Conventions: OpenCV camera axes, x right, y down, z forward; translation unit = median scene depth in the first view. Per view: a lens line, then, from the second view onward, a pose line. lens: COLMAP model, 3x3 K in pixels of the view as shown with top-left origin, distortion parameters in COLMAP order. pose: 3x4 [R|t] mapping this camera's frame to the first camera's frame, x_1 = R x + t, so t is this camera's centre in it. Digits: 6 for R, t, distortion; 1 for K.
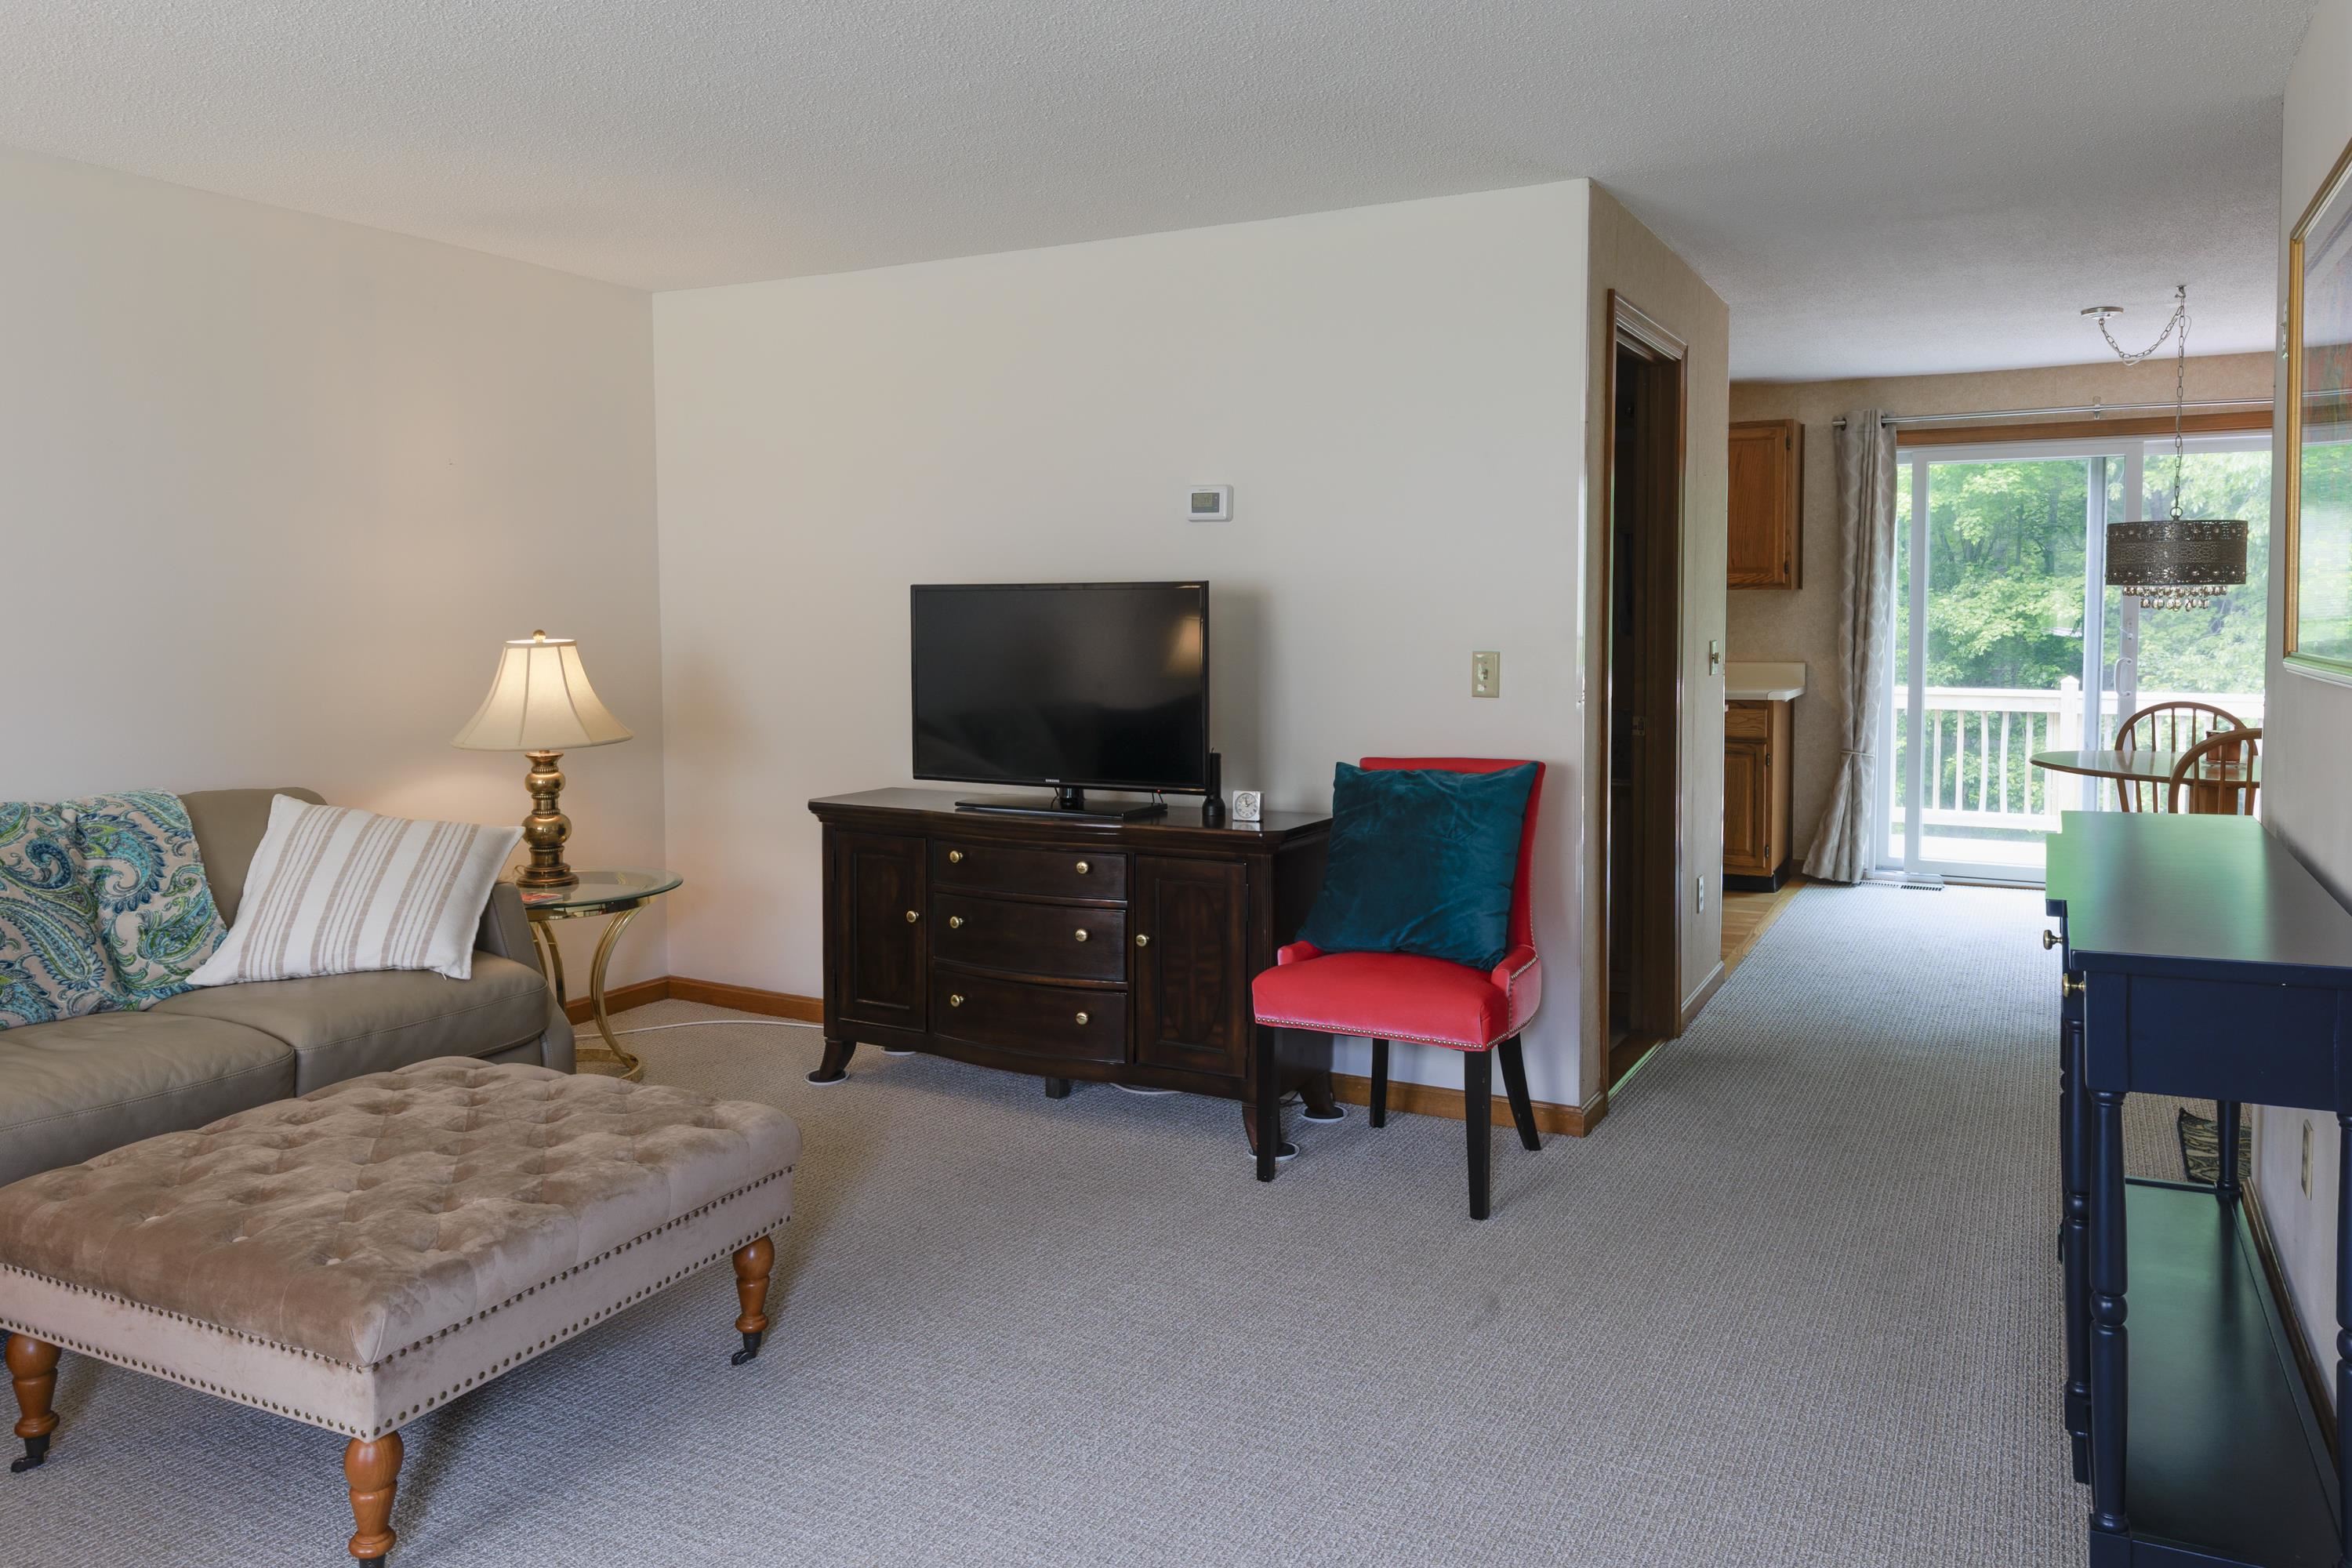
lens RADIAL K [[1635.0, 0, 1176.0], [0, 1635.0, 695.2], [0, 0, 1]] dist [0.002748, -0.003501]
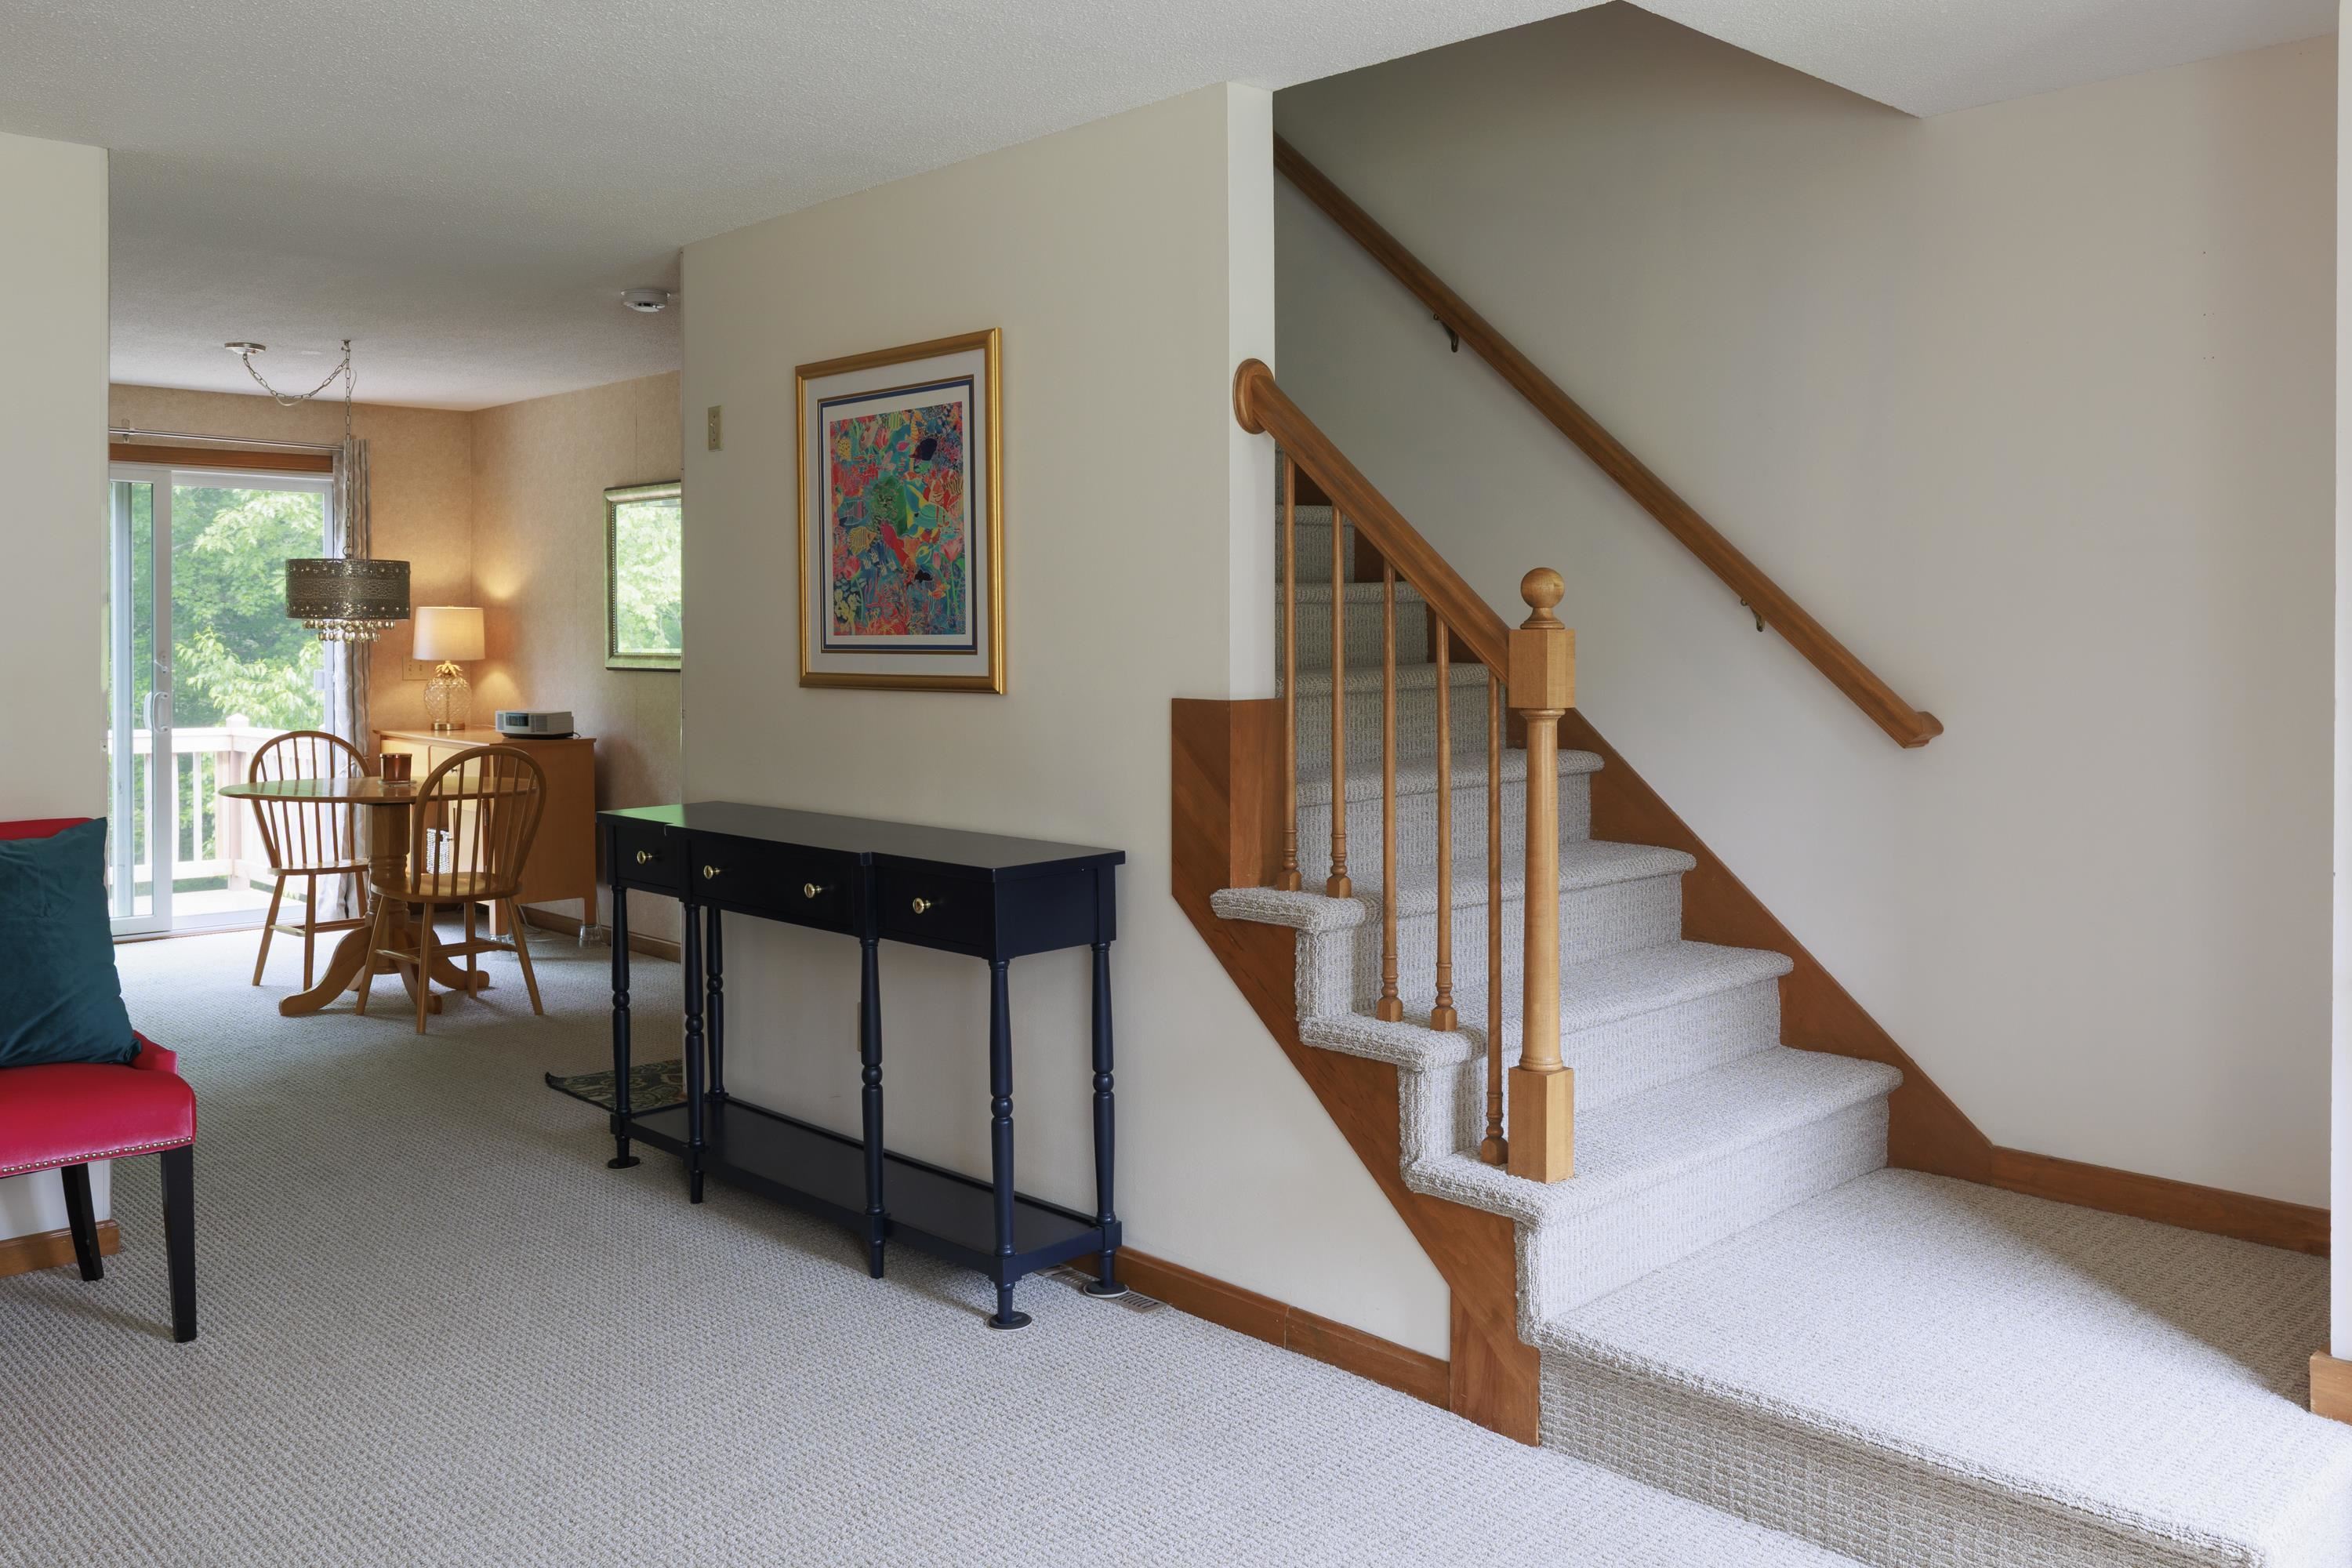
lens RADIAL K [[1881.0, 0, 1148.7], [0, 1881.0, 668.8], [0, 0, 1]] dist [0.011873, 0.005295]
pose [[0.321740, -0.010179, 0.946773, -0.387344], [0.047199, 0.998871, -0.005301, -0.004064], [-0.945651, 0.046392, 0.321857, 0.116103]]
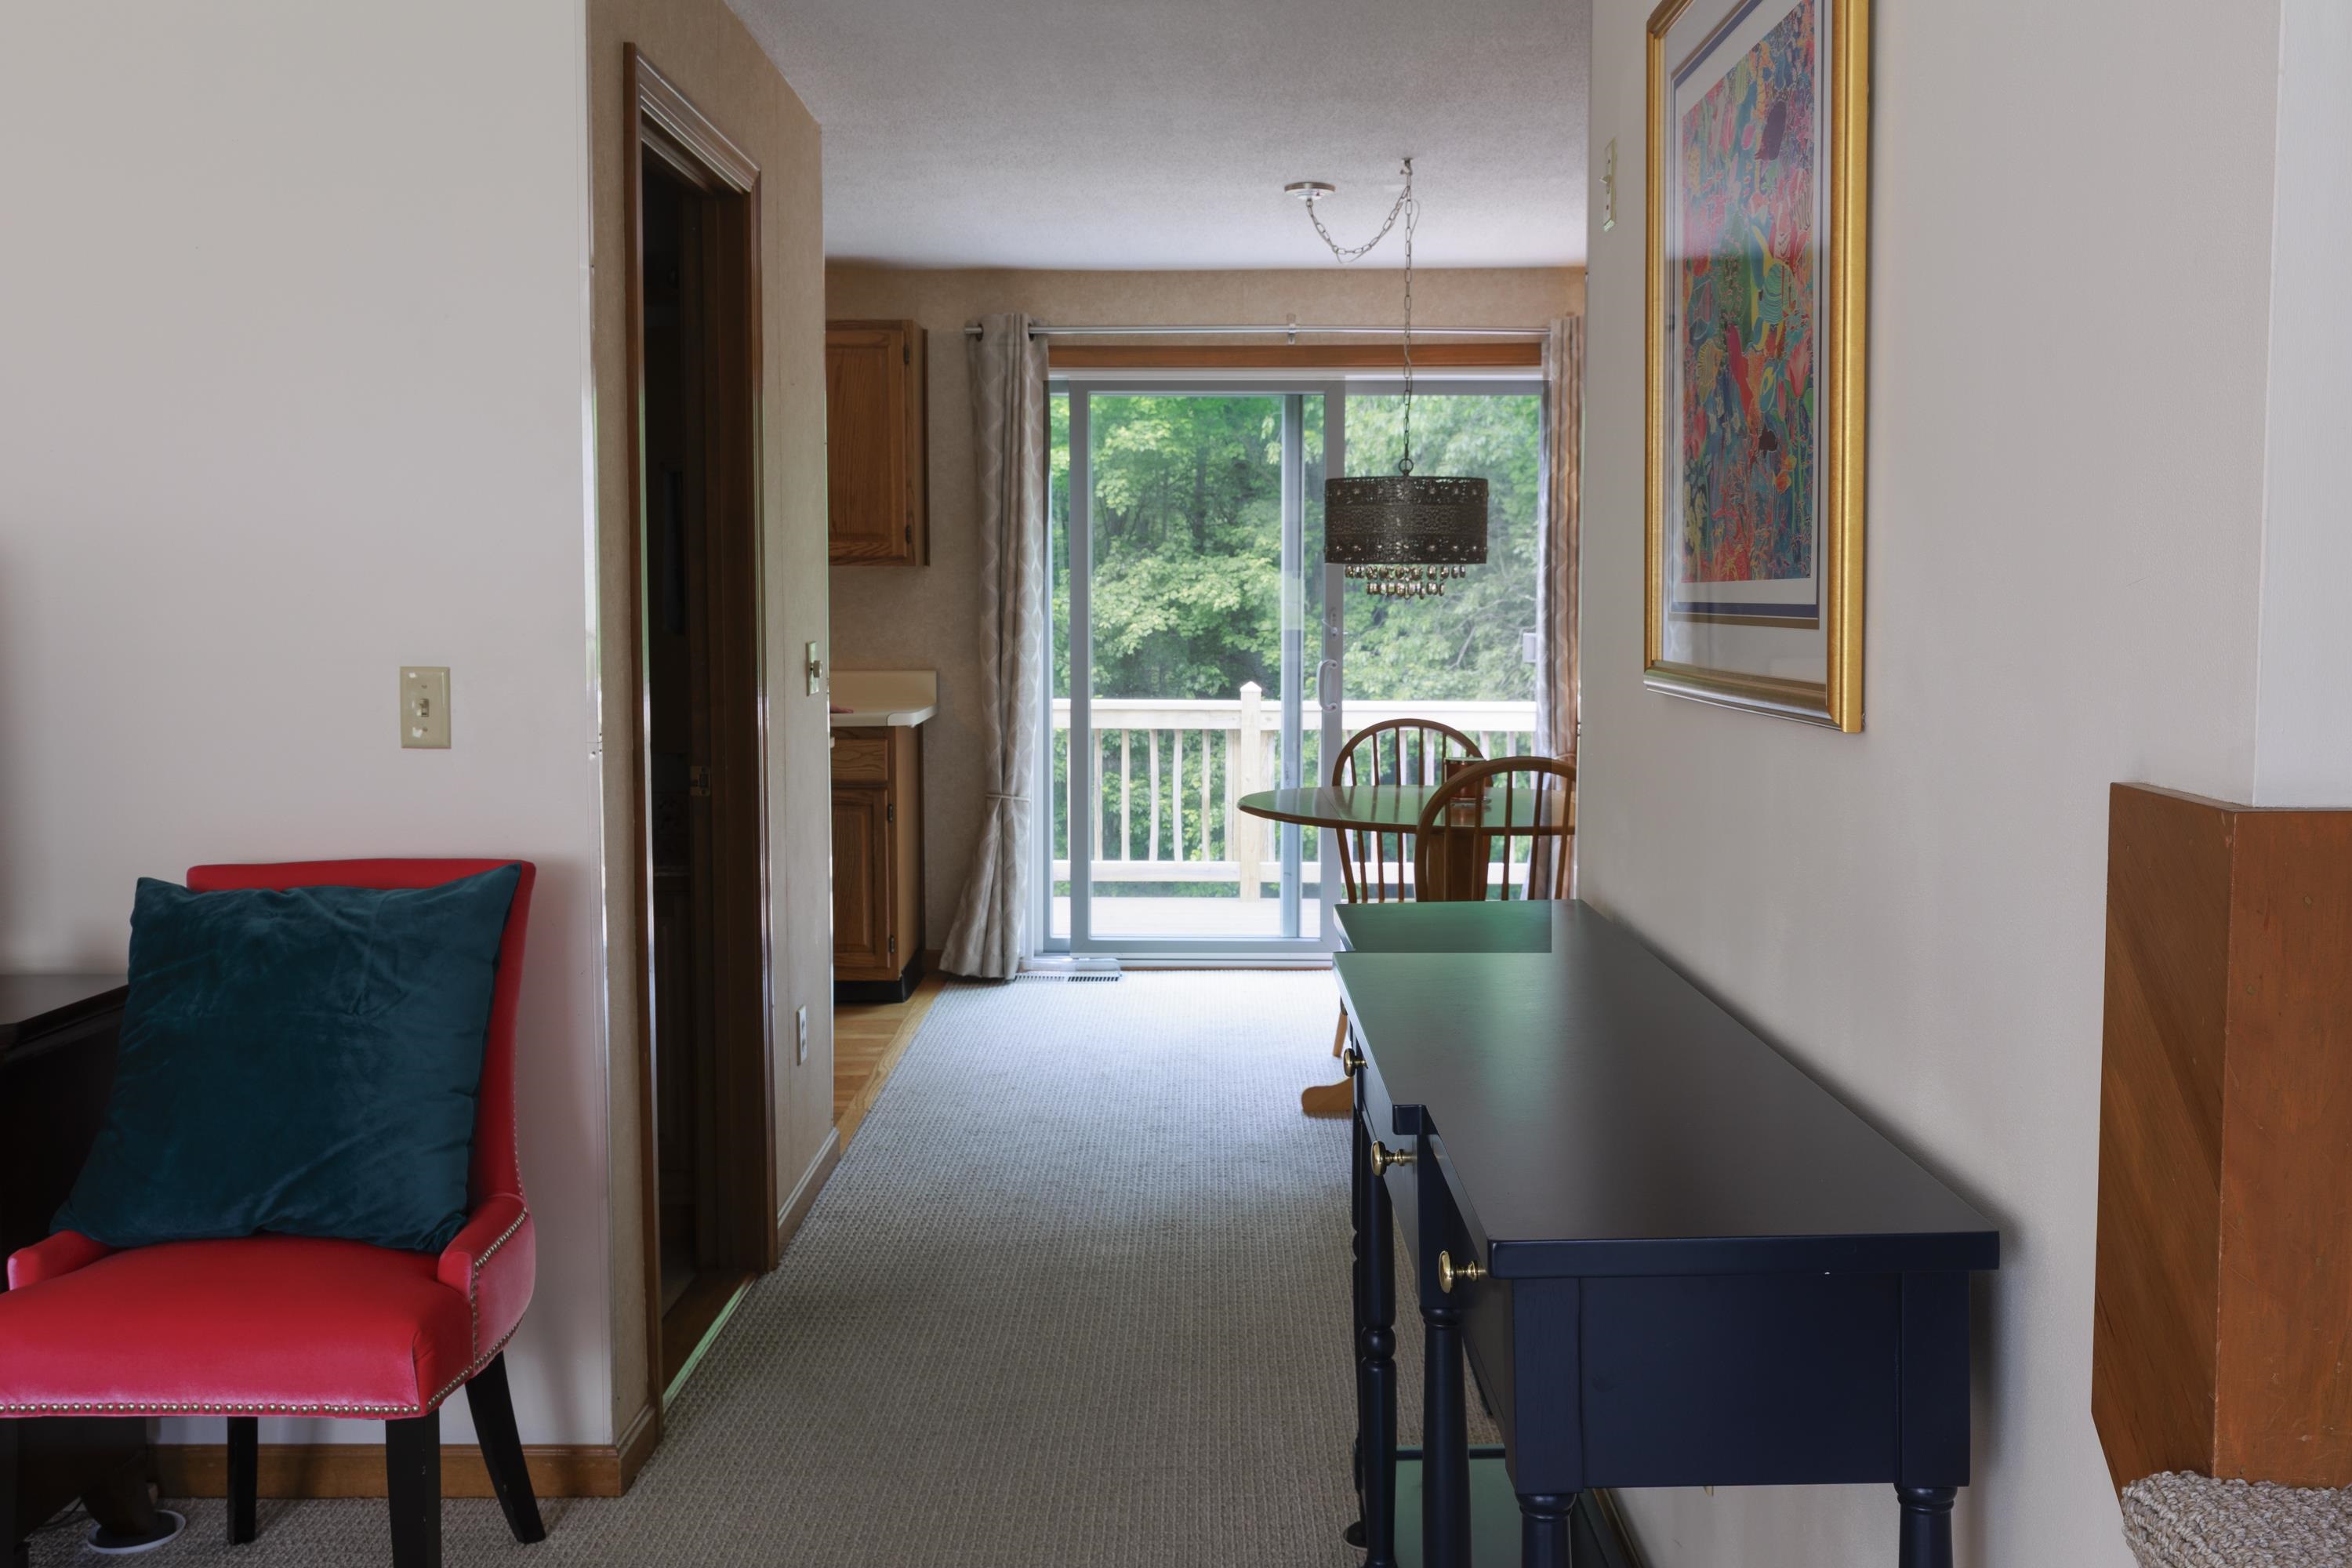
lens RADIAL K [[2207.6, 0, 1178.0], [0, 2207.6, 768.6], [0, 0, 1]] dist [0.008220, 0.000000]
pose [[0.885299, -0.032611, 0.463877, 0.050238], [0.020369, 0.999300, 0.031379, -0.008006], [-0.464576, -0.018331, 0.885344, 0.158742]]
